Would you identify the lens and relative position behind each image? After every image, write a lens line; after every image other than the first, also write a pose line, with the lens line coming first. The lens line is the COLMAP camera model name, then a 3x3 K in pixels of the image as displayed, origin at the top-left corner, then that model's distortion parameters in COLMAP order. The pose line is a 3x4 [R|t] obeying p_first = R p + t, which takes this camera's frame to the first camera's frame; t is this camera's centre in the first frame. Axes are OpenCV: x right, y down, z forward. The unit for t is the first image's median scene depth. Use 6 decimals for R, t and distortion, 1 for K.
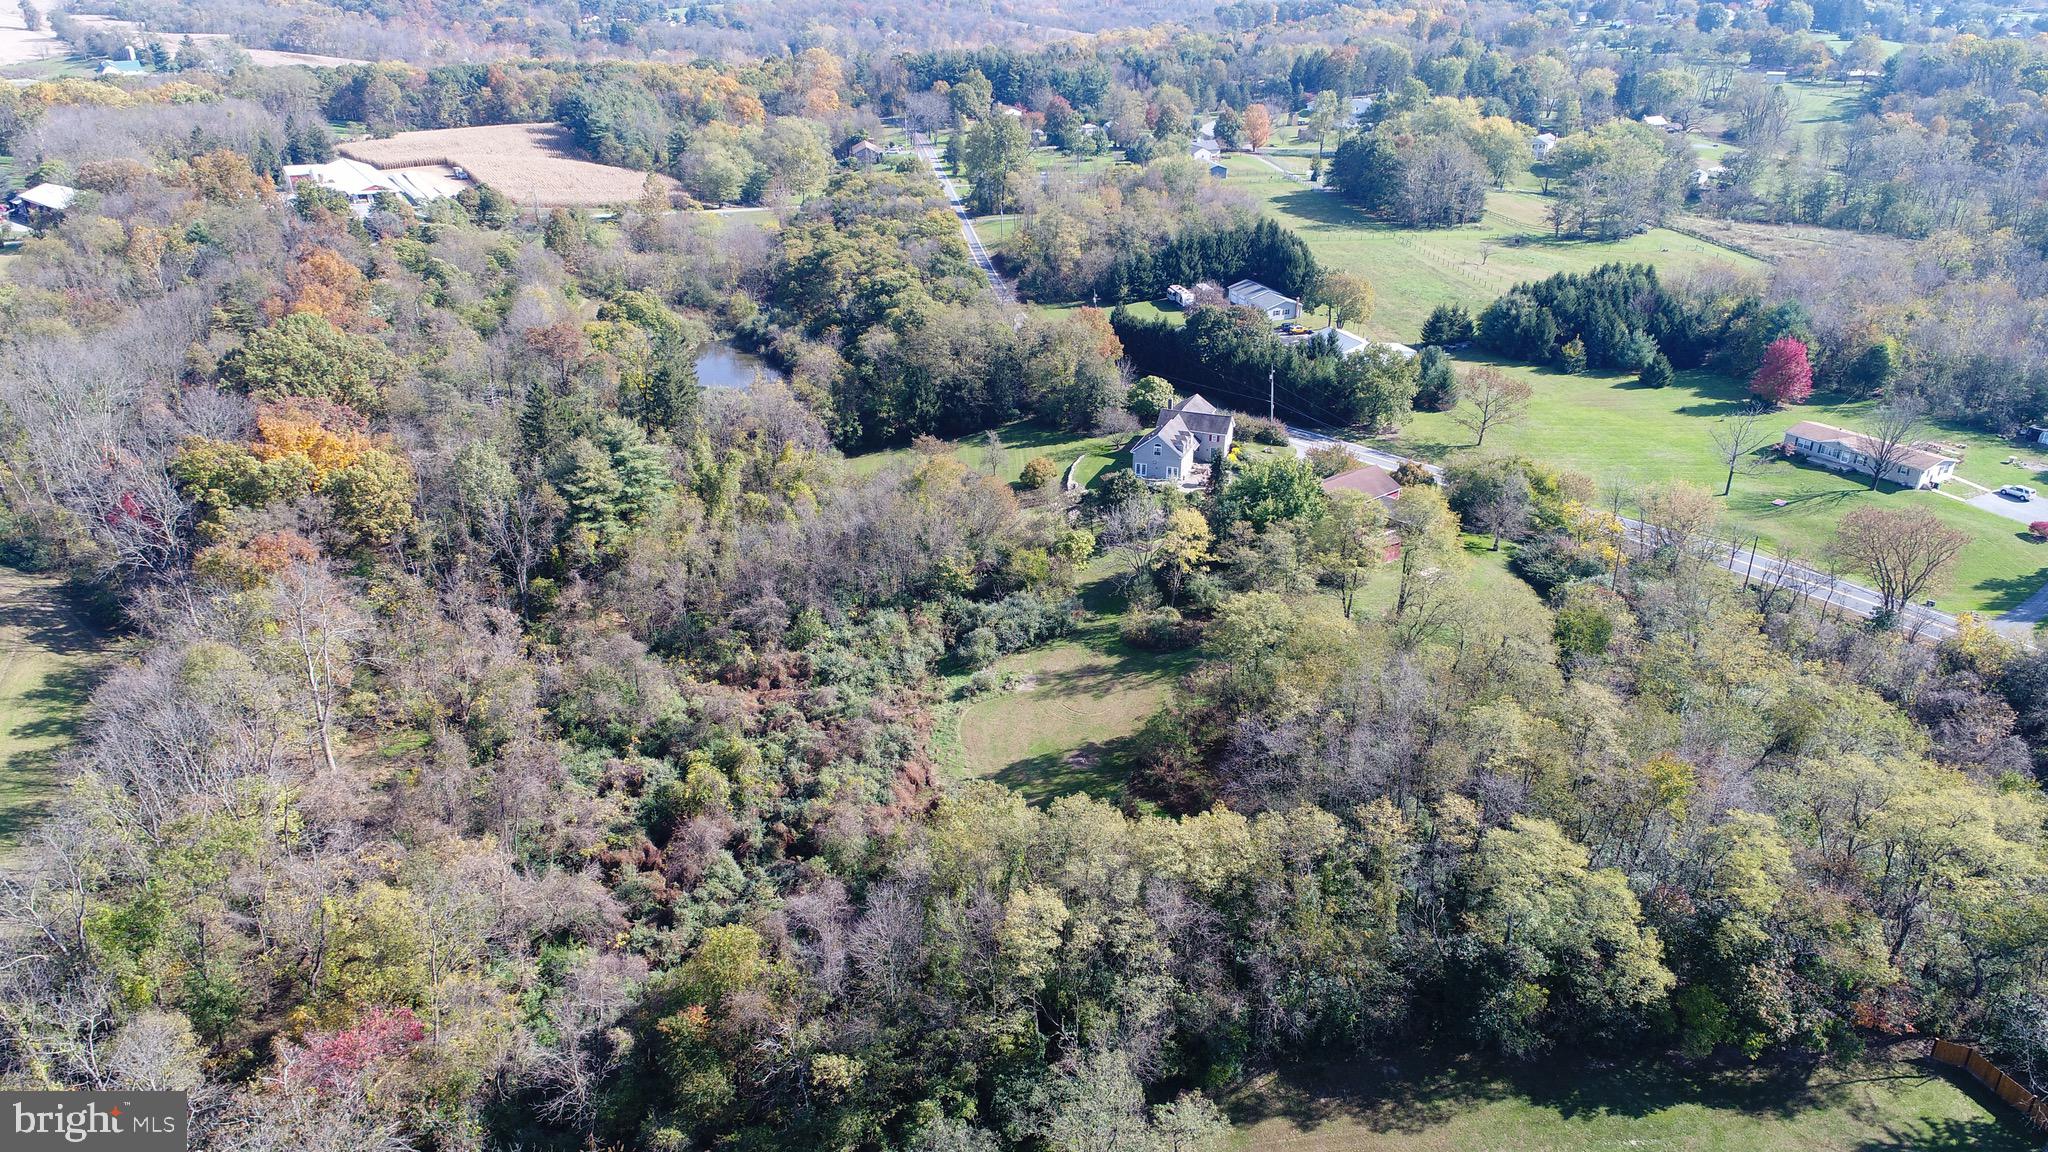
lens RADIAL K [[1343.2, 0, 1023.3], [0, 1343.2, 579.9], [0, 0, 1]] dist [0.209521, -0.193020]
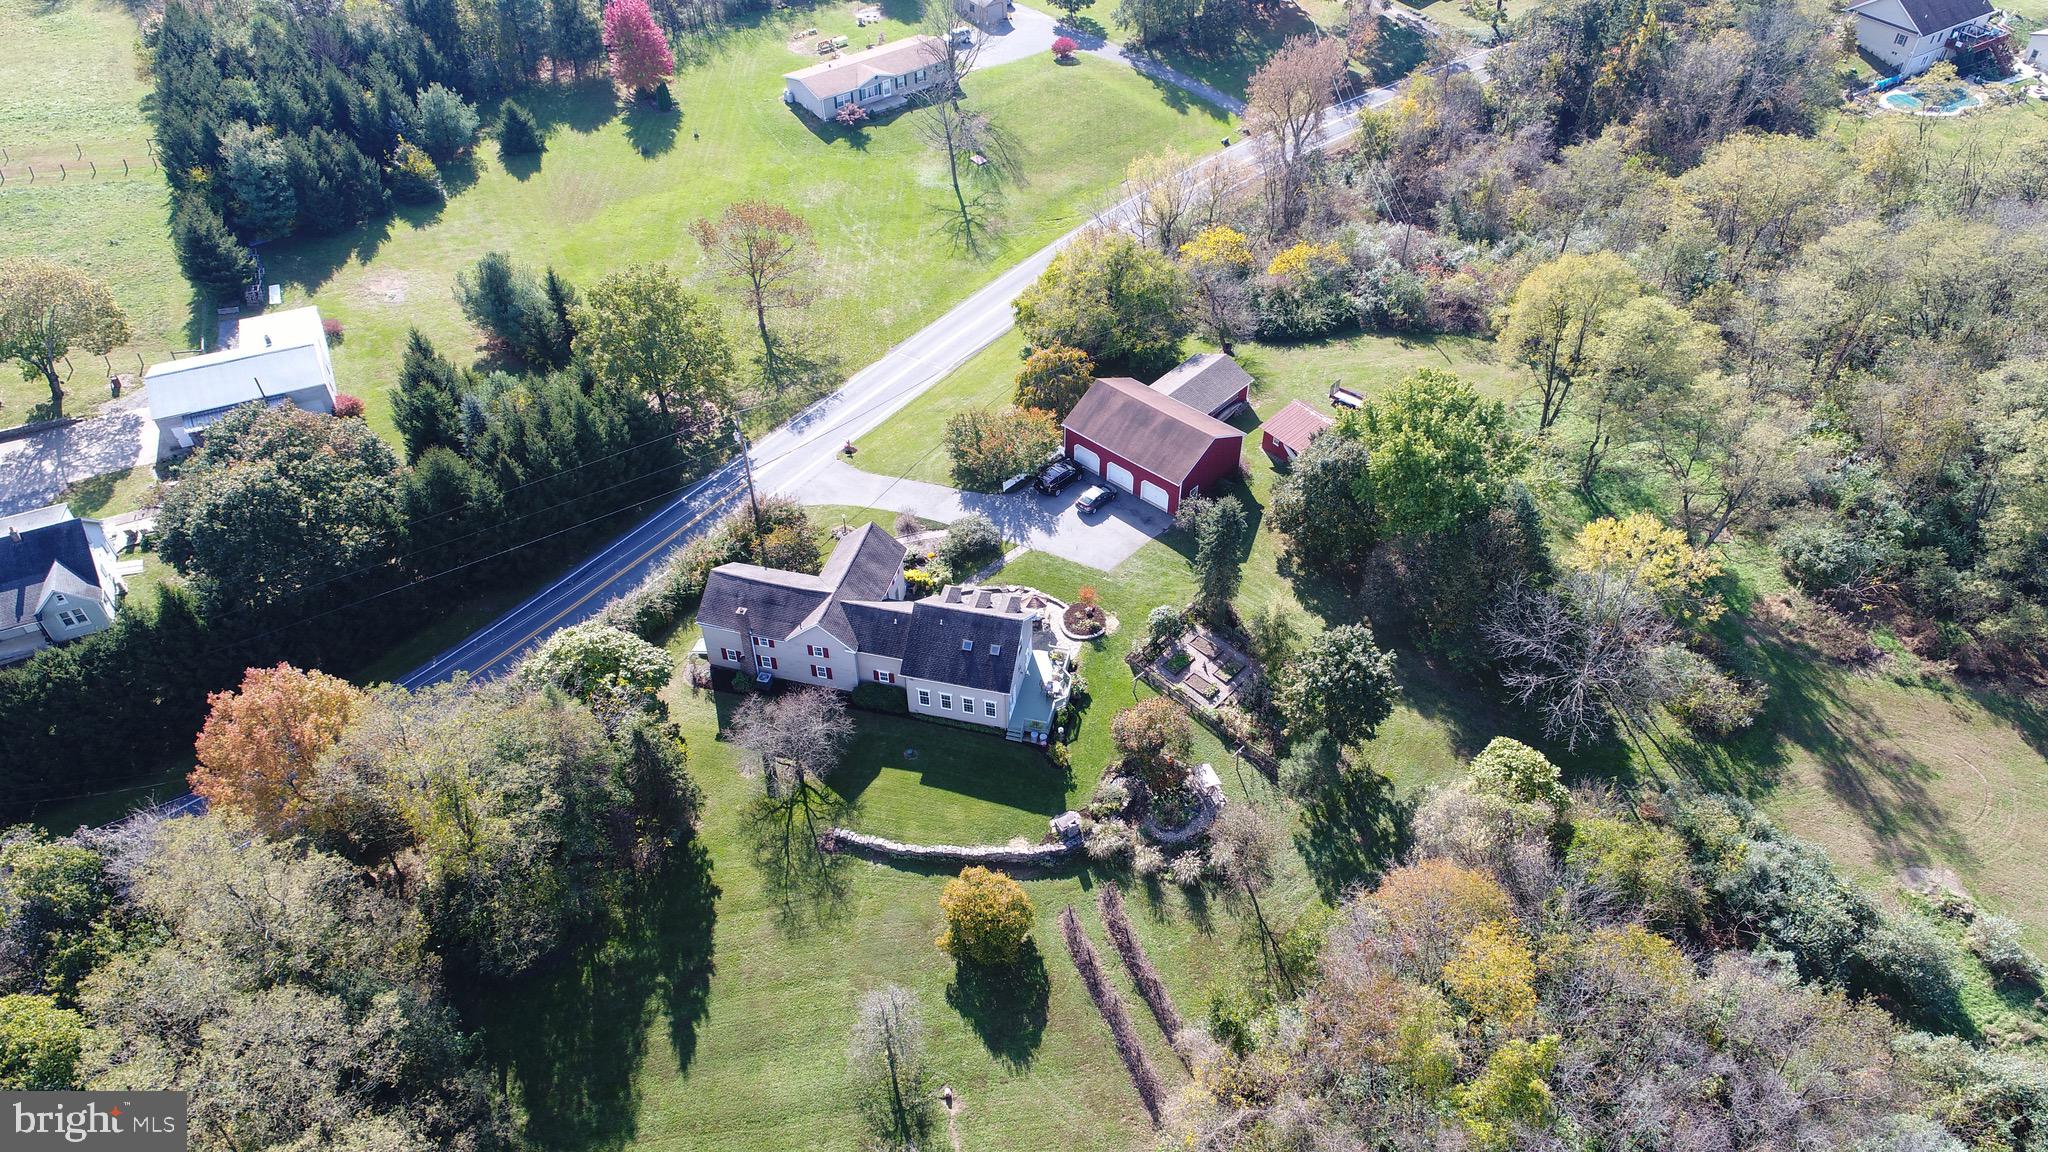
lens RADIAL K [[1343.2, 0, 1023.3], [0, 1343.2, 579.9], [0, 0, 1]] dist [0.209521, -0.193020]
pose [[-0.113591, -0.678298, 0.725954, -0.190259], [0.423453, 0.627941, 0.652977, -0.352724], [-0.898768, 0.381580, 0.215899, 0.755368]]
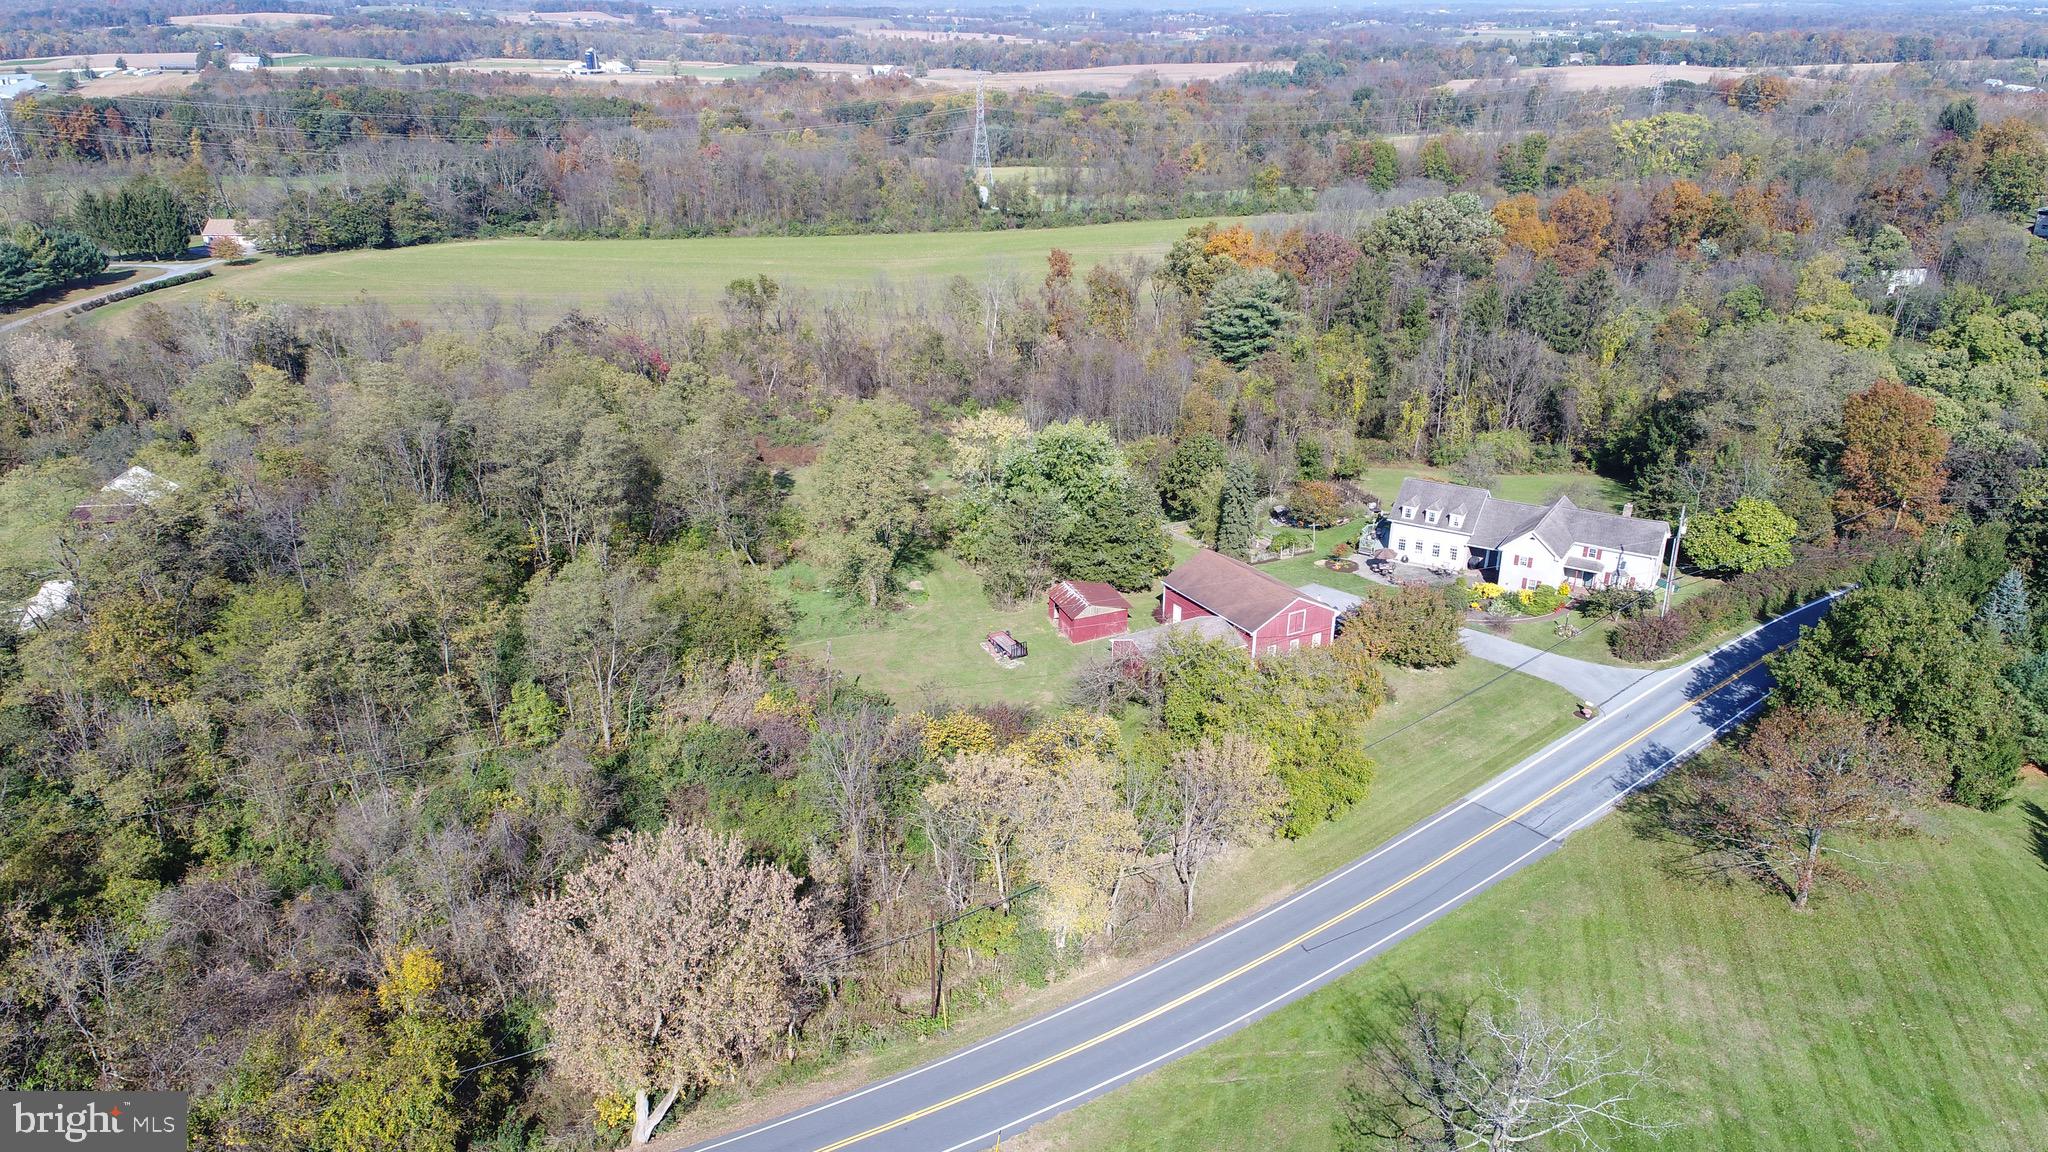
lens RADIAL K [[1343.2, 0, 1023.3], [0, 1343.2, 579.9], [0, 0, 1]] dist [0.209521, -0.193020]
pose [[-0.192148, 0.370067, -0.908917, 0.645904], [-0.416392, 0.807929, 0.416976, -0.227065], [0.888649, 0.458587, -0.001149, 0.724113]]
